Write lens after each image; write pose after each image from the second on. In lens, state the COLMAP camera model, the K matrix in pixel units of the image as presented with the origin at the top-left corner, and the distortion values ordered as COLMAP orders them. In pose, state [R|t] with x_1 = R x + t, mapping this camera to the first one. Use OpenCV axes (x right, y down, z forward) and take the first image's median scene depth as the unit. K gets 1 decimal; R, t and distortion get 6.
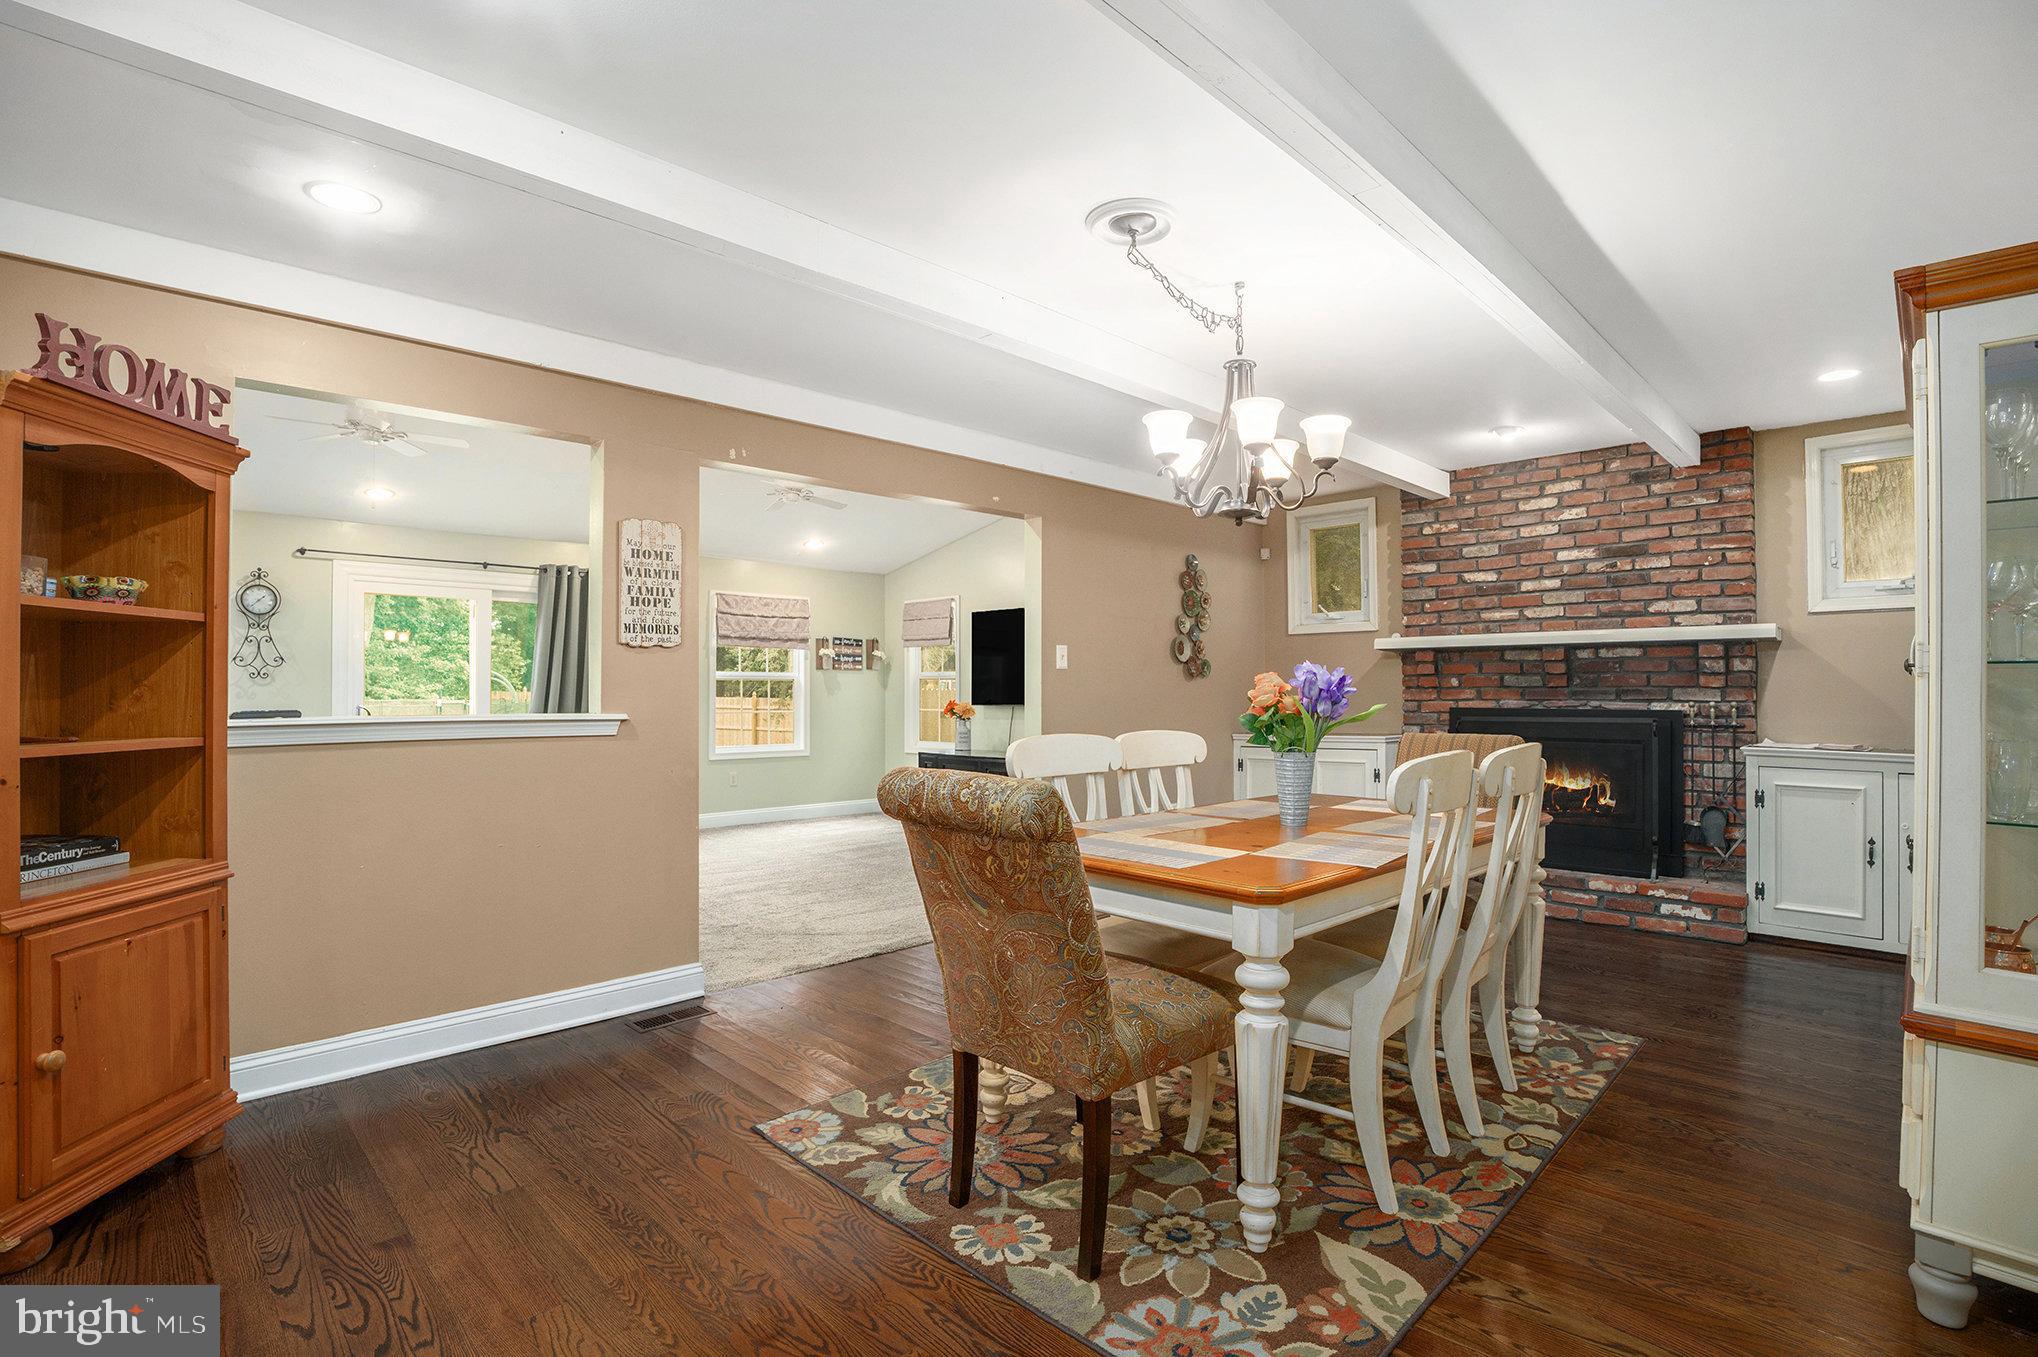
lens RADIAL K [[940.8, 0, 1012.5], [0, 940.8, 679.3], [0, 0, 1]] dist [-0.058231, -0.000271]
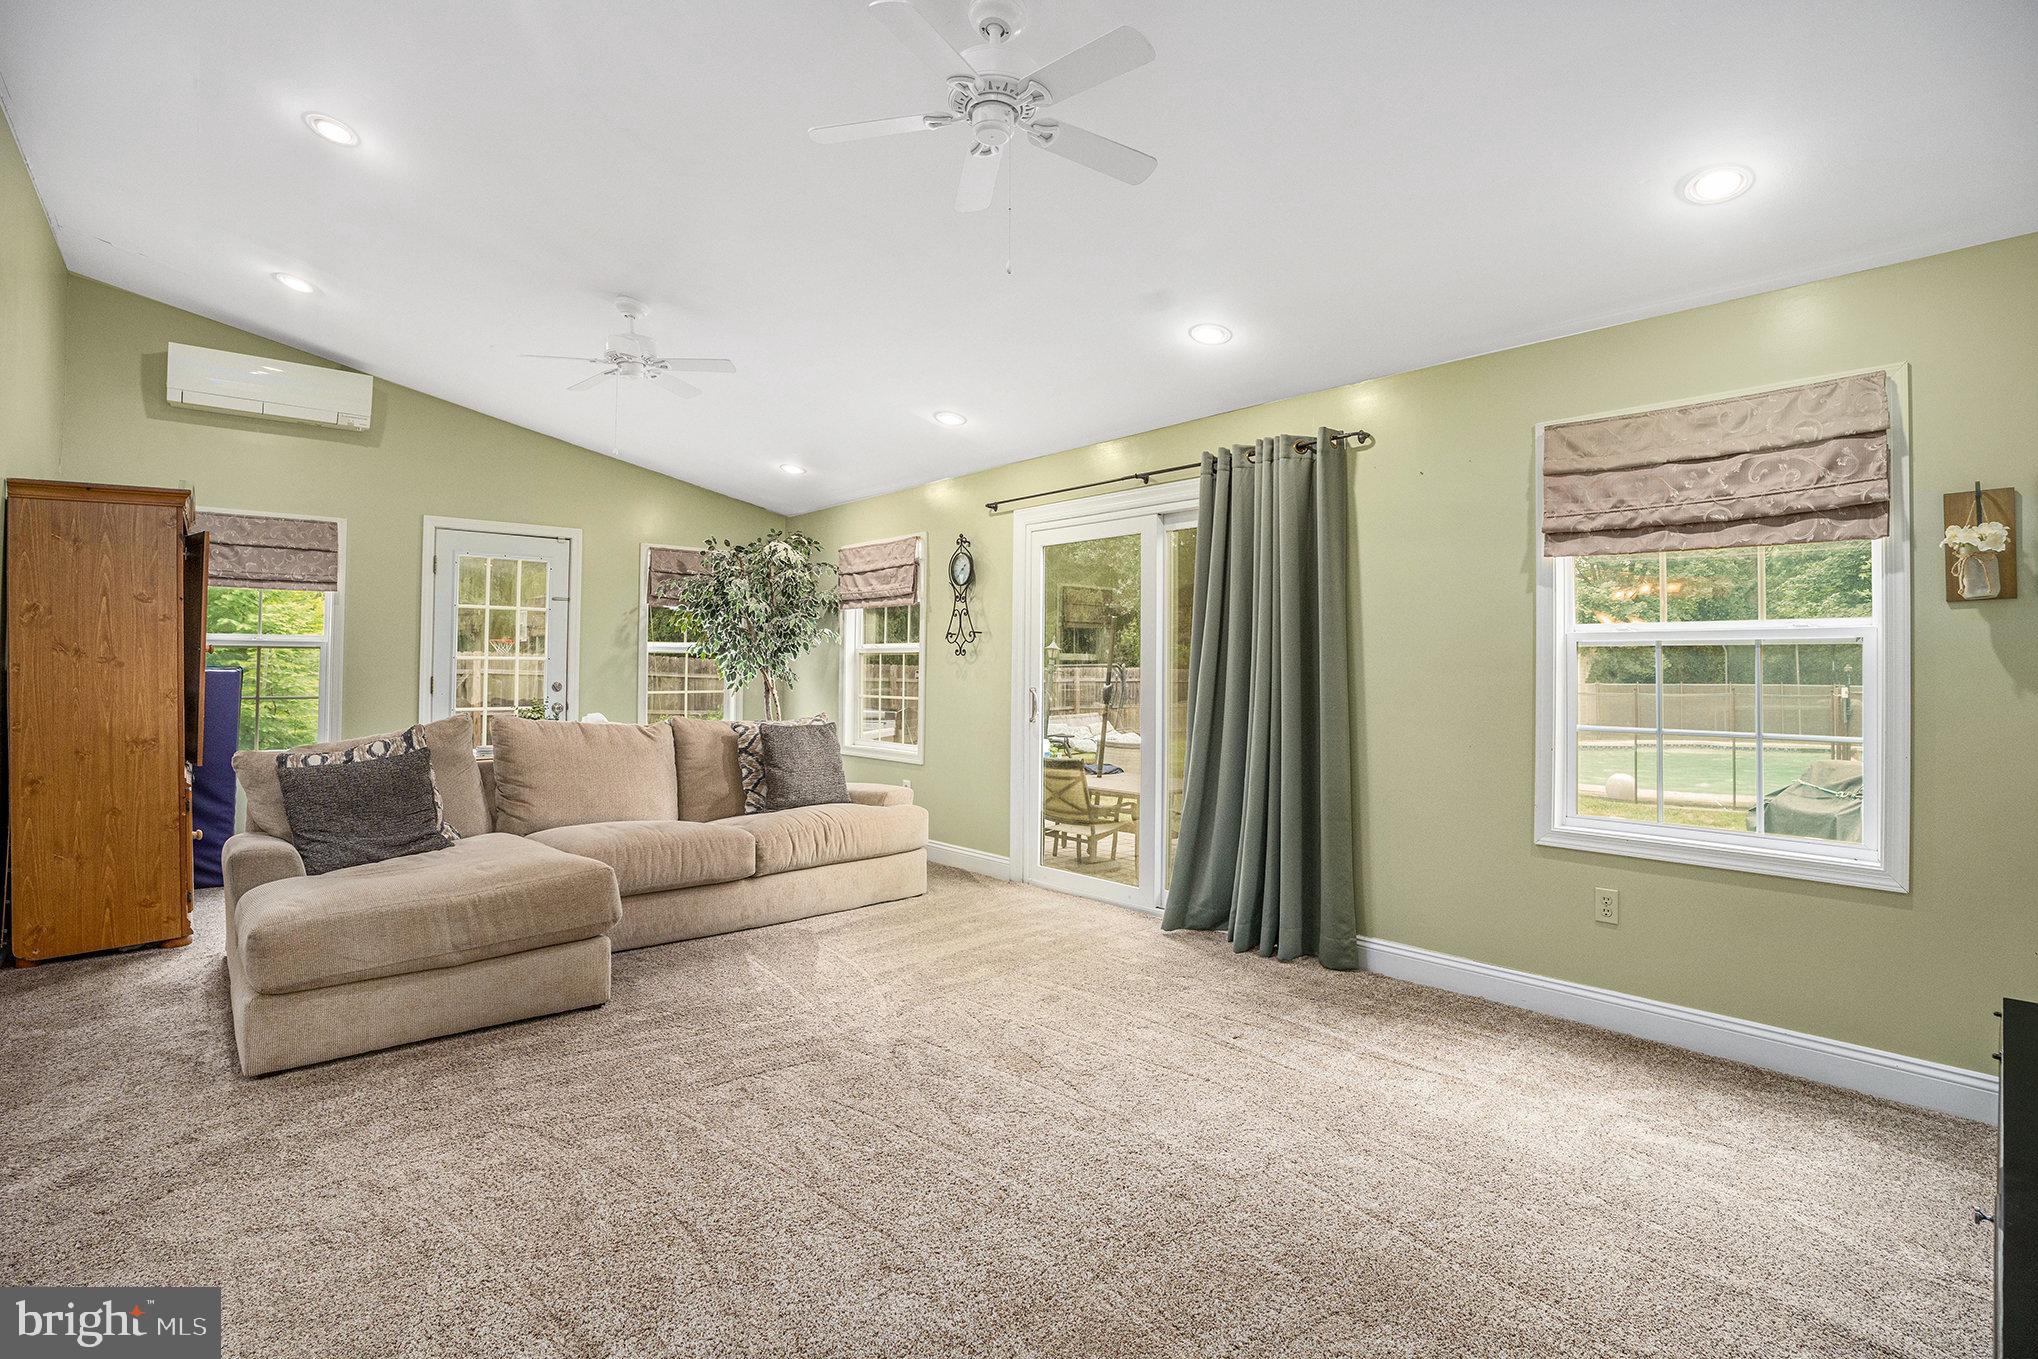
lens RADIAL K [[940.8, 0, 1019.4], [0, 940.8, 666.0], [0, 0, 1]] dist [-0.058231, -0.000271]
pose [[-0.027939, -0.005059, -0.999597, 0.086726], [0.003898, 0.999979, -0.005170, 0.011756], [0.999602, -0.004041, -0.027919, 0.902034]]
